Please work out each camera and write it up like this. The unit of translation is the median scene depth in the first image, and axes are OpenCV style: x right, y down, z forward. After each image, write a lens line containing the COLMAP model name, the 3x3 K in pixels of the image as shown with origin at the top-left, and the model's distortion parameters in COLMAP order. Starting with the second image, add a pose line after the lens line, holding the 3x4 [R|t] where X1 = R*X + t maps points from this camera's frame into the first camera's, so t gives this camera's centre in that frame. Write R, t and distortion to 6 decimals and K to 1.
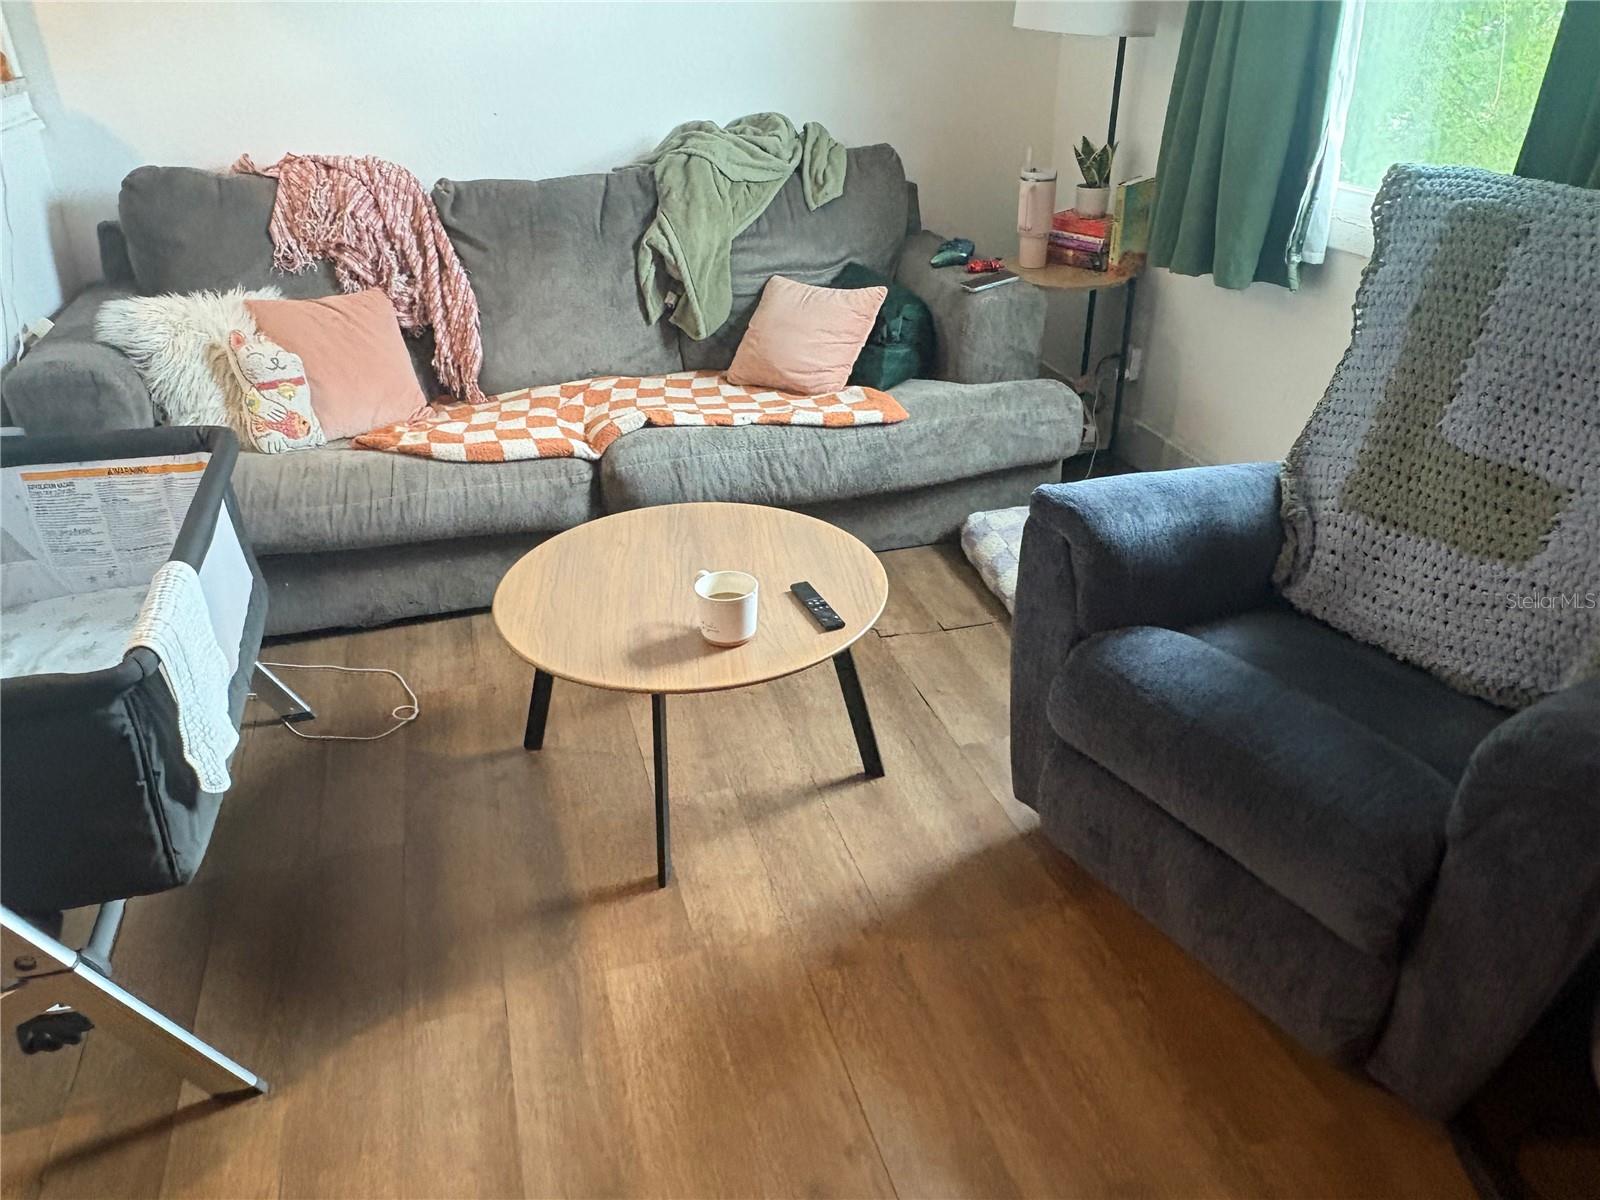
lens RADIAL K [[1177.3, 0, 800.0], [0, 1177.3, 600.0], [0, 0, 1]] dist [-0.005357, -0.002684]
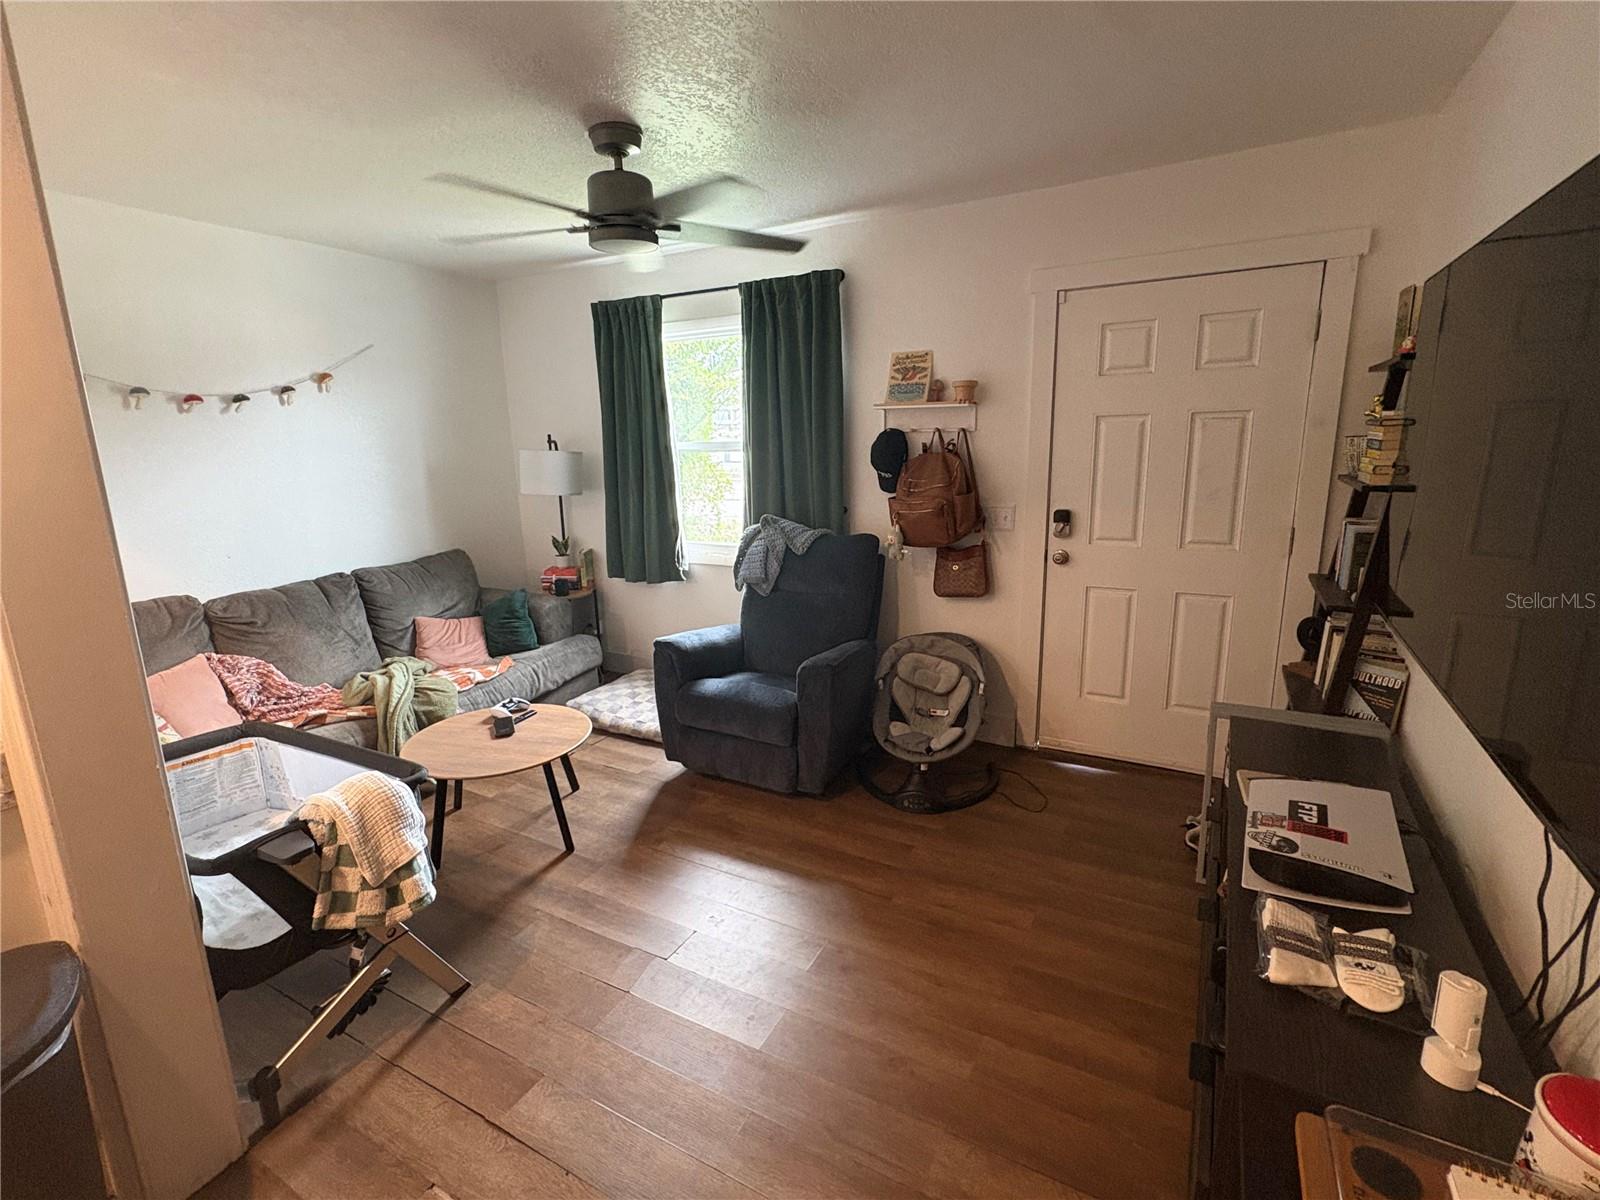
lens RADIAL K [[718.3, 0, 800.0], [0, 718.3, 600.0], [0, 0, 1]] dist [-0.000540, -0.000165]
pose [[0.701020, -0.162532, 0.694373, -0.629904], [0.351538, 0.925921, -0.138173, 0.128881], [-0.620477, 0.340960, 0.706225, -0.379422]]
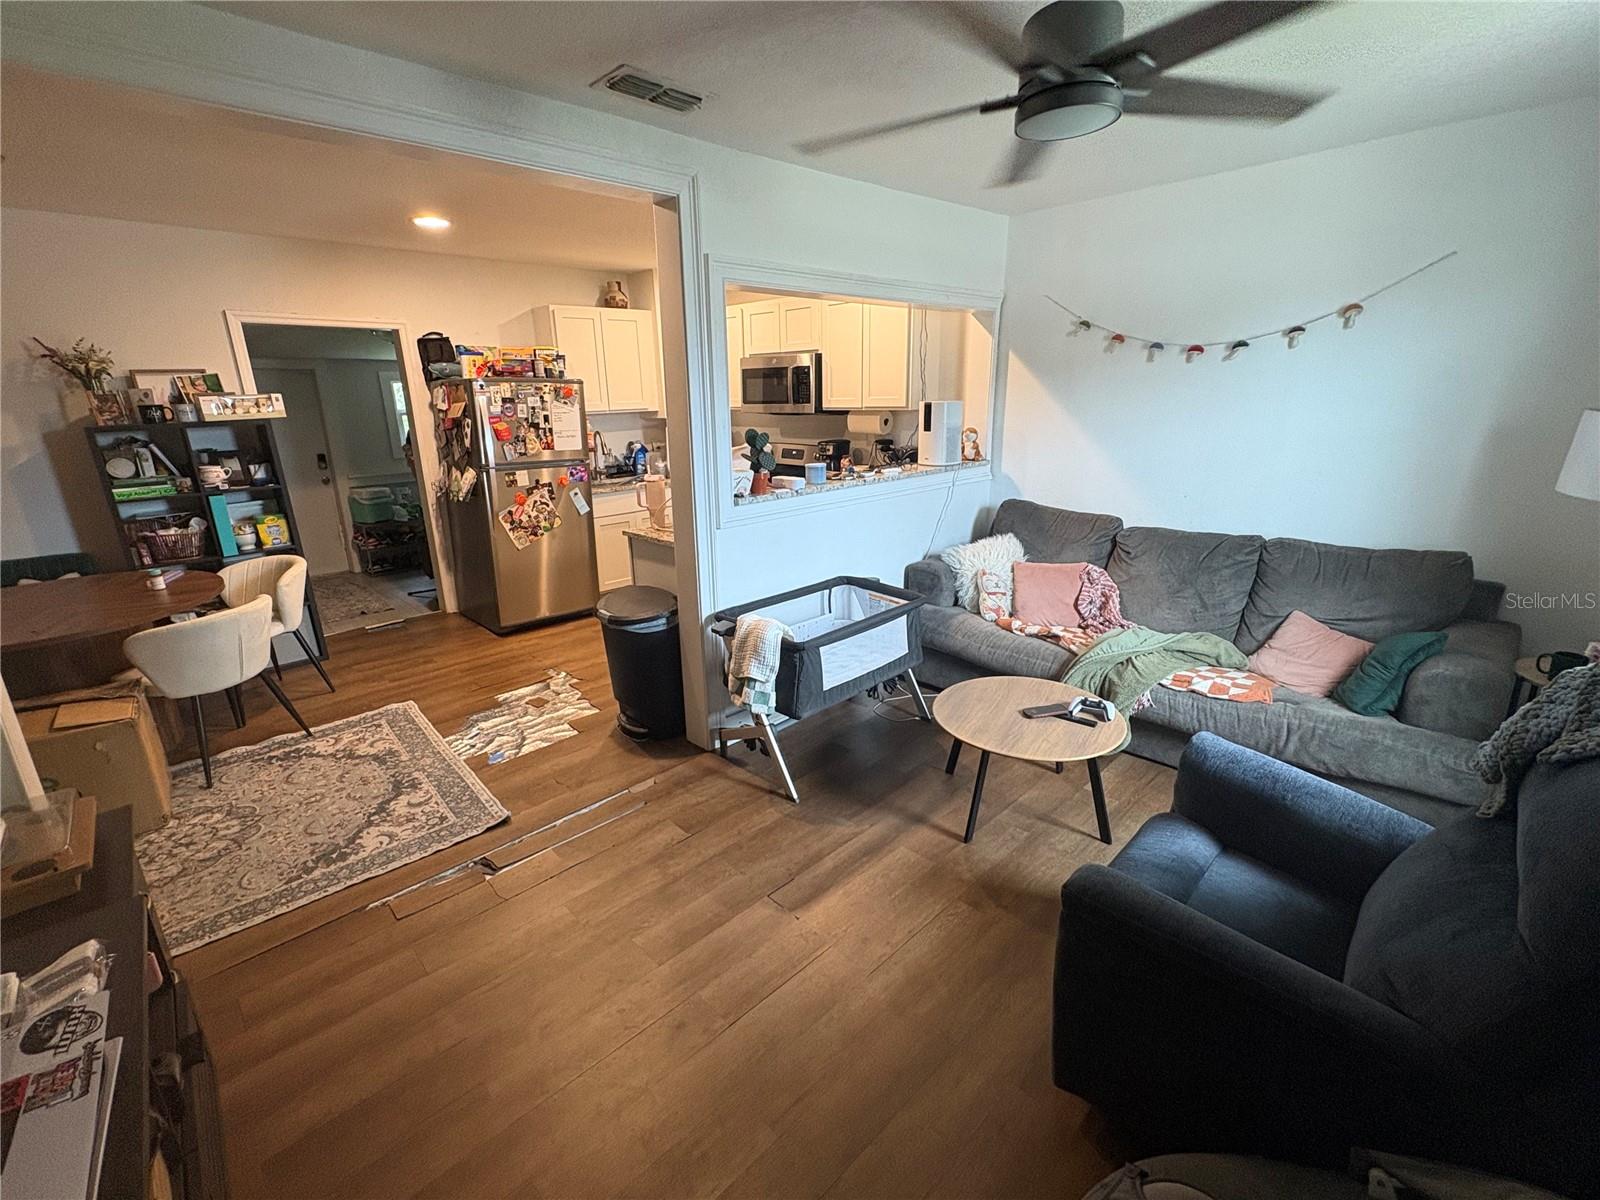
lens RADIAL K [[702.2, 0, 800.0], [0, 702.2, 600.0], [0, 0, 1]] dist [0.000868, -0.000052]
pose [[0.464192, 0.248915, -0.850039, 0.696175], [-0.406448, 0.912552, 0.045266, -0.094051], [0.786972, 0.324485, 0.524770, -0.048539]]
